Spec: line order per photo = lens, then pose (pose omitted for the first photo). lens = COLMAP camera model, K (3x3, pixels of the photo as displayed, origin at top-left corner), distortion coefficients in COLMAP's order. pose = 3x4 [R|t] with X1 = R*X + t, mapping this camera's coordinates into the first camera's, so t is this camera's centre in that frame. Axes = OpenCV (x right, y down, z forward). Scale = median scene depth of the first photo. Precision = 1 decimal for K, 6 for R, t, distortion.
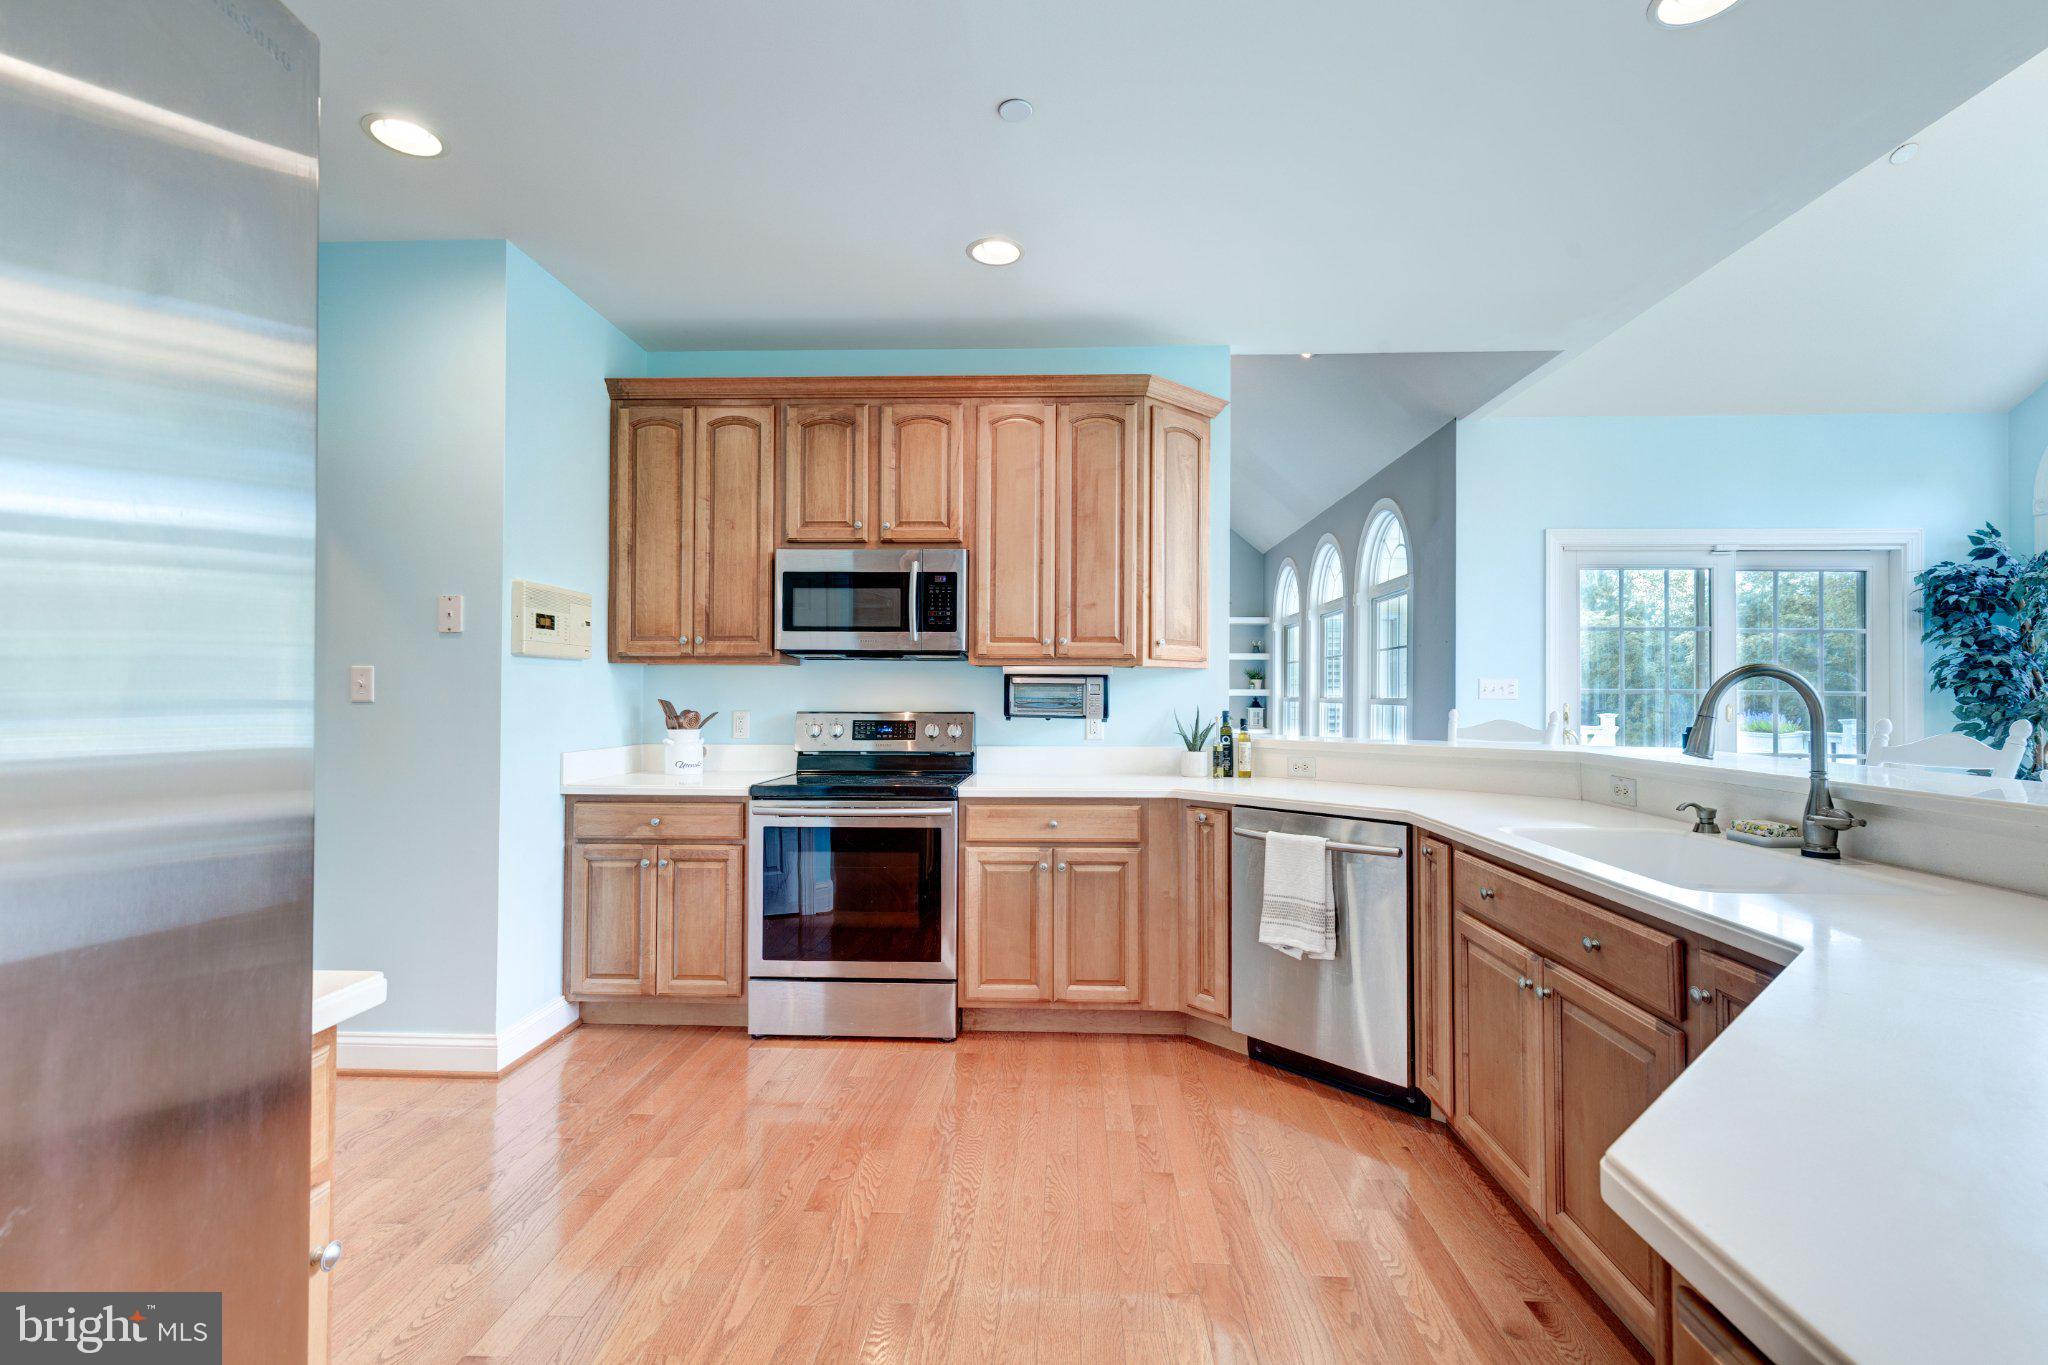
lens RADIAL K [[927.1, 0, 1038.9], [0, 927.1, 682.3], [0, 0, 1]] dist [0.005144, 0.000570]
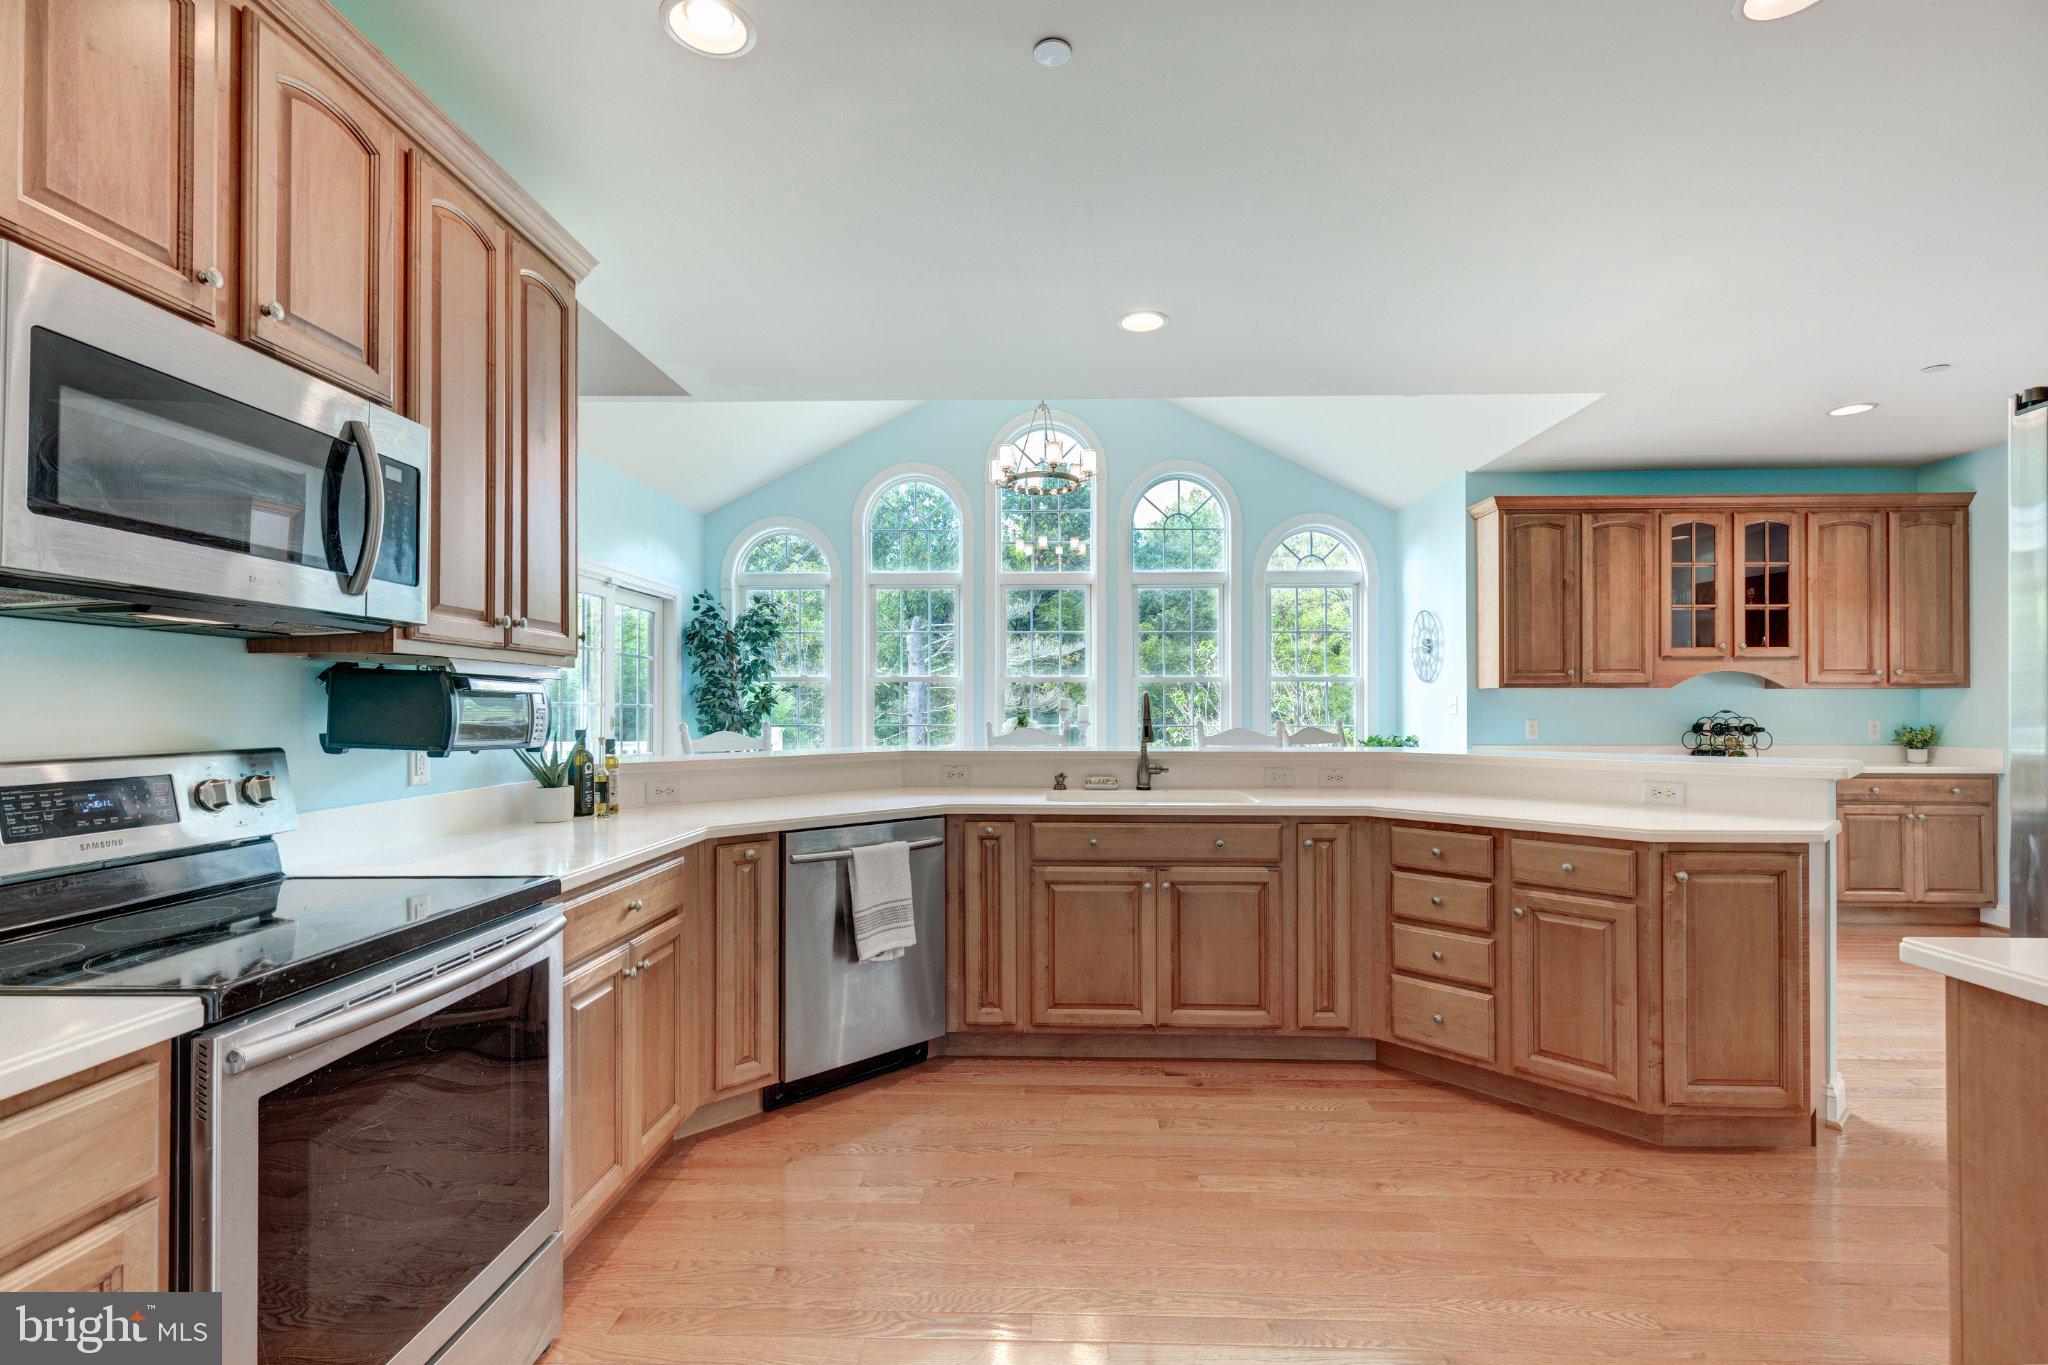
lens RADIAL K [[927.1, 0, 1029.6], [0, 927.1, 687.1], [0, 0, 1]] dist [0.005144, 0.000570]
pose [[-0.011052, 0.018832, 0.999762, -0.666340], [-0.016107, 0.999690, -0.019009, 0.005207], [-0.999809, -0.016313, -0.010745, 0.741256]]
